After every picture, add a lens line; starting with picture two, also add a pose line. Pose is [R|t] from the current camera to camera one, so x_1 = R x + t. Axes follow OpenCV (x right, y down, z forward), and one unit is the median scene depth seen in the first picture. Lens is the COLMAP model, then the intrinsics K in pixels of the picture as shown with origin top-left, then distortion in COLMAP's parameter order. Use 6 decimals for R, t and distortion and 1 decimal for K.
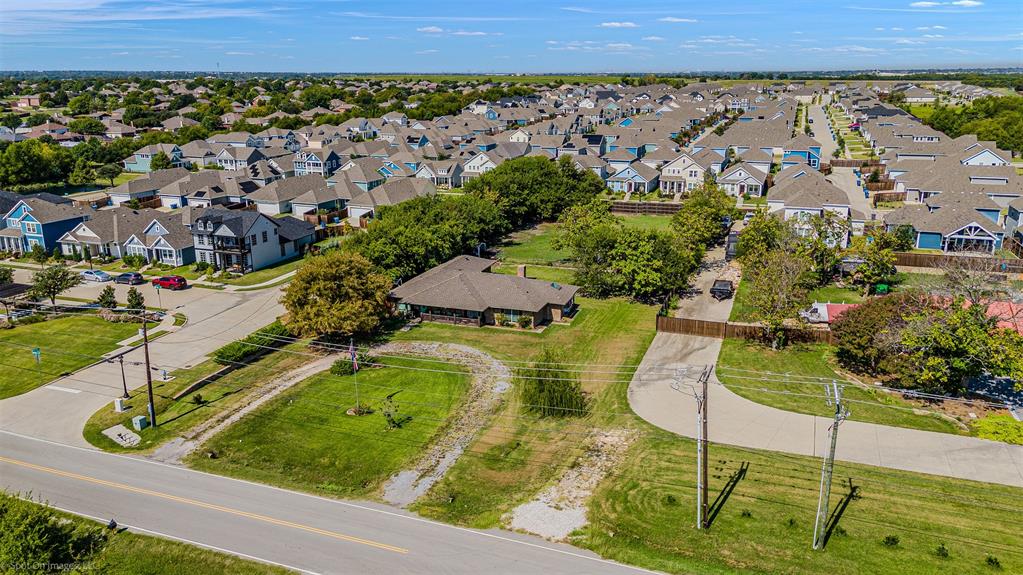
lens RADIAL K [[761.0, 0, 515.3], [0, 761.0, 287.6], [0, 0, 1]] dist [0.038515, -0.014605]
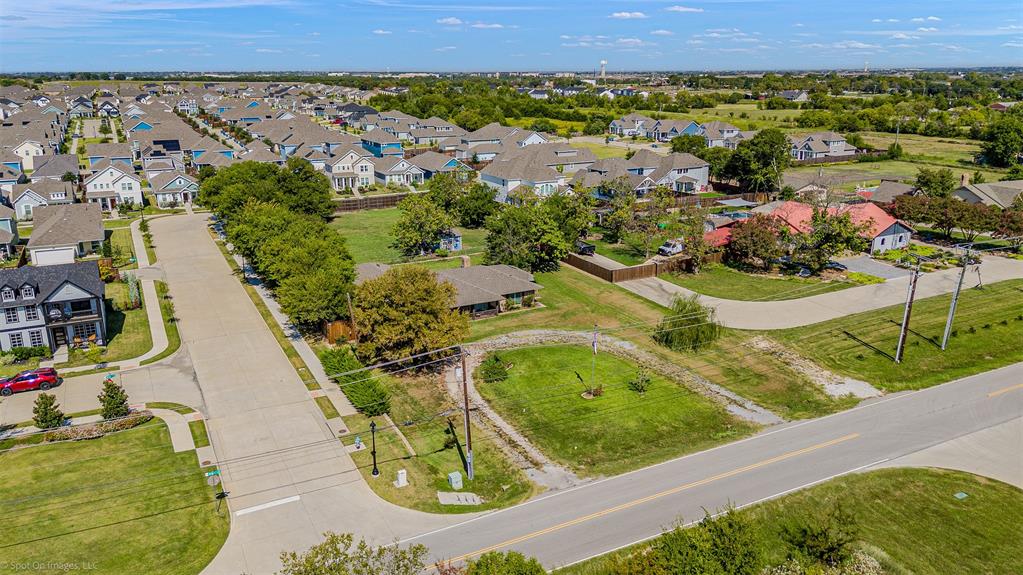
lens RADIAL K [[761.0, 0, 516.4], [0, 761.0, 287.8], [0, 0, 1]] dist [0.038515, -0.014605]
pose [[0.671504, -0.203667, 0.712462, -0.970957], [0.204926, 0.975029, 0.085580, -0.087944], [-0.712101, 0.088535, 0.696472, 0.332342]]
